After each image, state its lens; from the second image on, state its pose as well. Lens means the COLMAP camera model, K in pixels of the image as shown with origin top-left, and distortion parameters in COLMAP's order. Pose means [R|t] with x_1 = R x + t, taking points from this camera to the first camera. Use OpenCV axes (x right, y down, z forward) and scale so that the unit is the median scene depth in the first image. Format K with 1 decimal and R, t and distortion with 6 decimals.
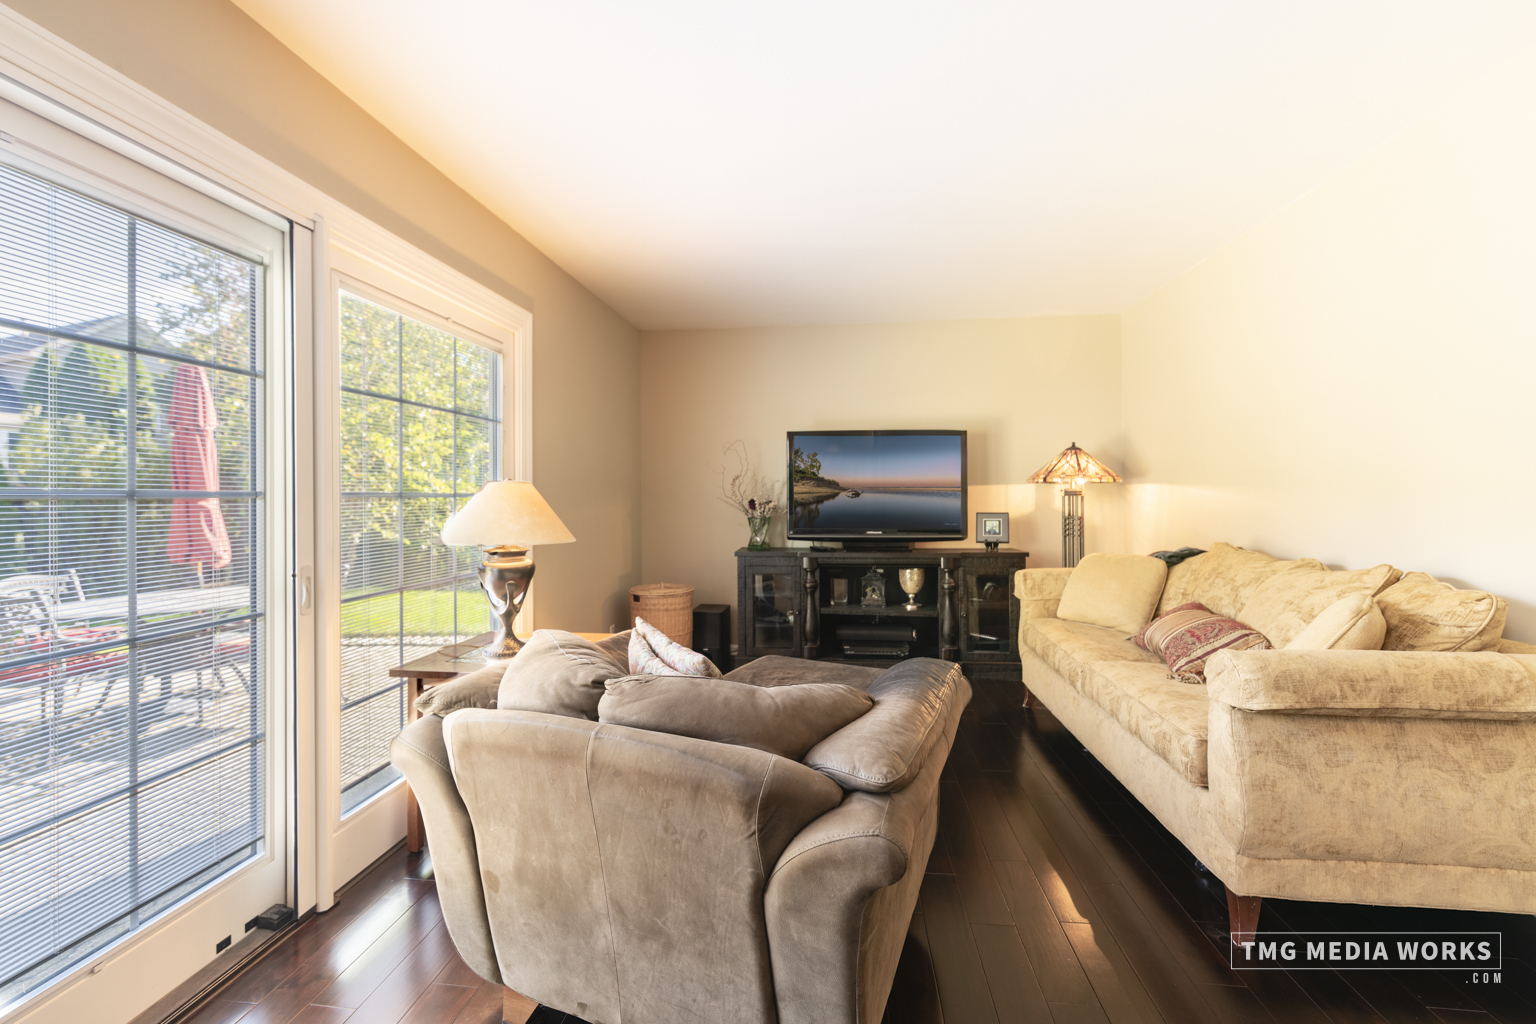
lens RADIAL K [[649.4, 0, 763.2], [0, 649.4, 489.1], [0, 0, 1]] dist [0.001492, 0.000249]
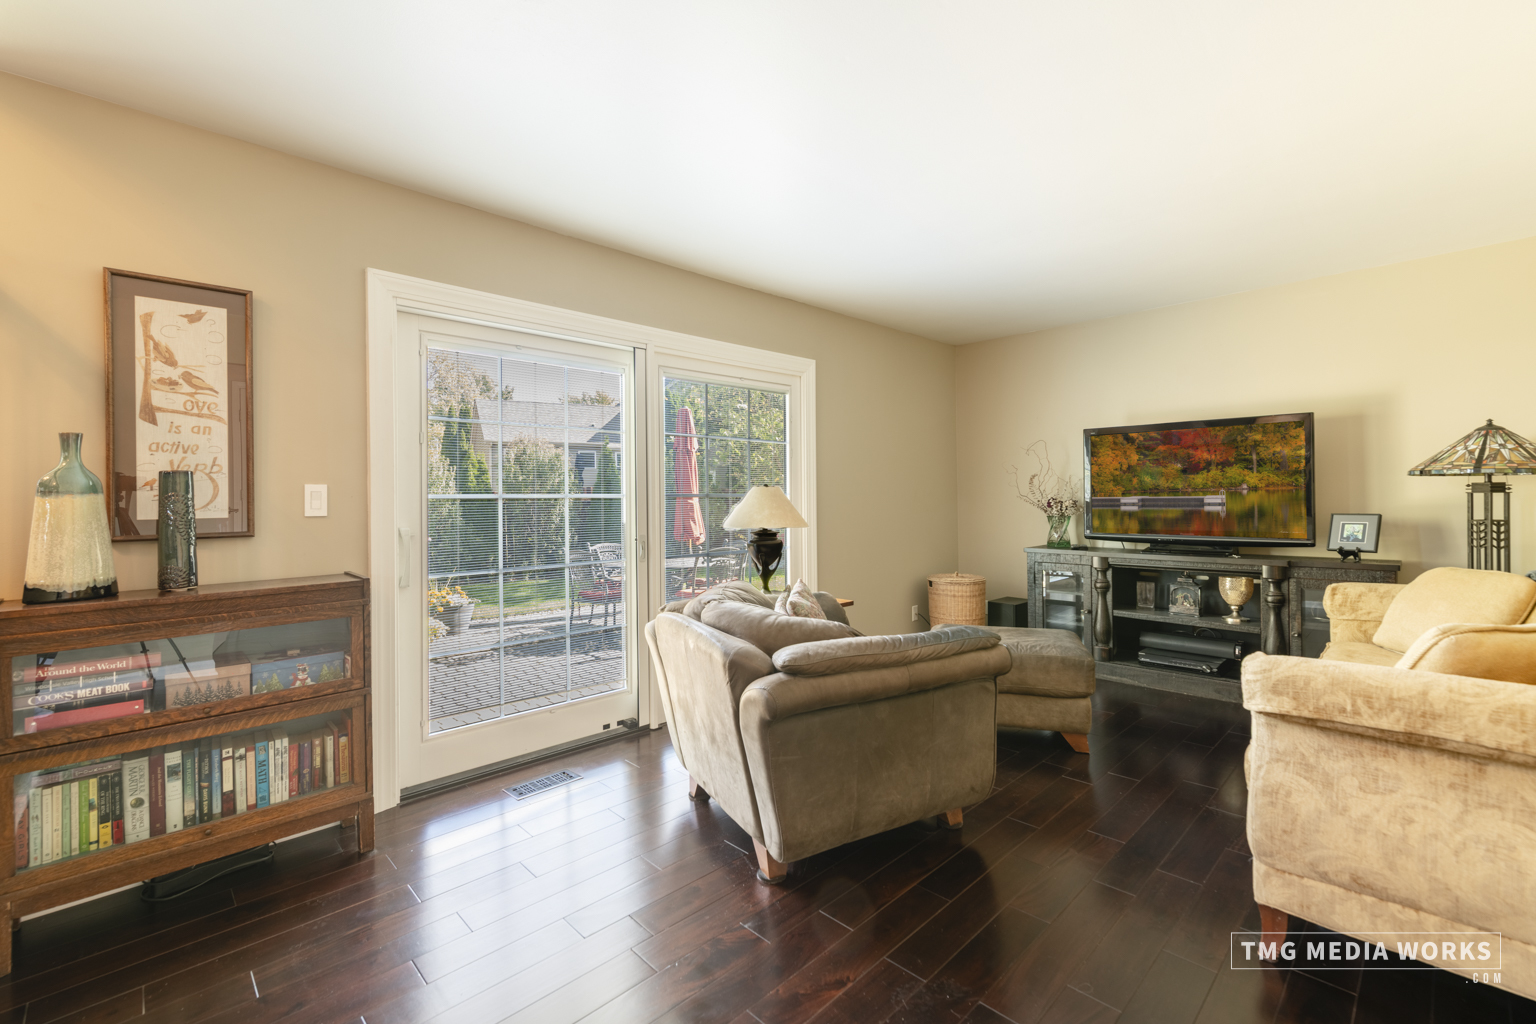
lens RADIAL K [[649.4, 0, 763.2], [0, 649.4, 489.1], [0, 0, 1]] dist [0.001492, 0.000249]
pose [[0.781739, -0.008875, -0.623543, 0.771660], [0.010238, 0.999947, -0.001397, -0.002720], [0.623522, -0.005291, 0.781788, -0.226267]]
